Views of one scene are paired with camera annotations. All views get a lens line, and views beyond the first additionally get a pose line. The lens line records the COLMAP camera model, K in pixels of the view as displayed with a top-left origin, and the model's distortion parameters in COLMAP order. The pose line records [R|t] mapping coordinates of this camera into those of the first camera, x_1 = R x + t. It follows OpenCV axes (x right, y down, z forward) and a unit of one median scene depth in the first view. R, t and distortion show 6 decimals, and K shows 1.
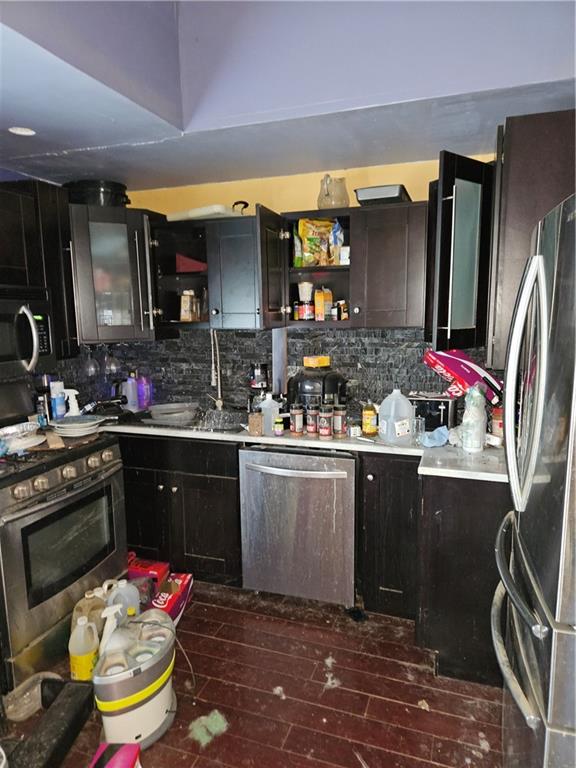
lens RADIAL K [[518.7, 0, 289.2], [0, 518.7, 386.2], [0, 0, 1]] dist [0.007277, 0.000306]
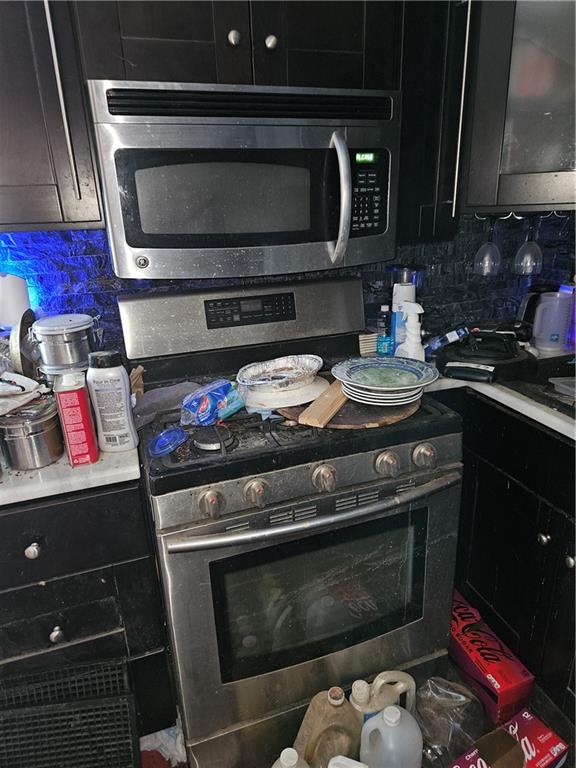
lens RADIAL K [[518.7, 0, 292.3], [0, 518.7, 387.0], [0, 0, 1]] dist [0.007277, 0.000306]
pose [[0.620958, 0.257058, -0.740495, -0.083646], [-0.083711, 0.961042, 0.263422, -0.041988], [0.779361, -0.101586, 0.618285, 0.592067]]
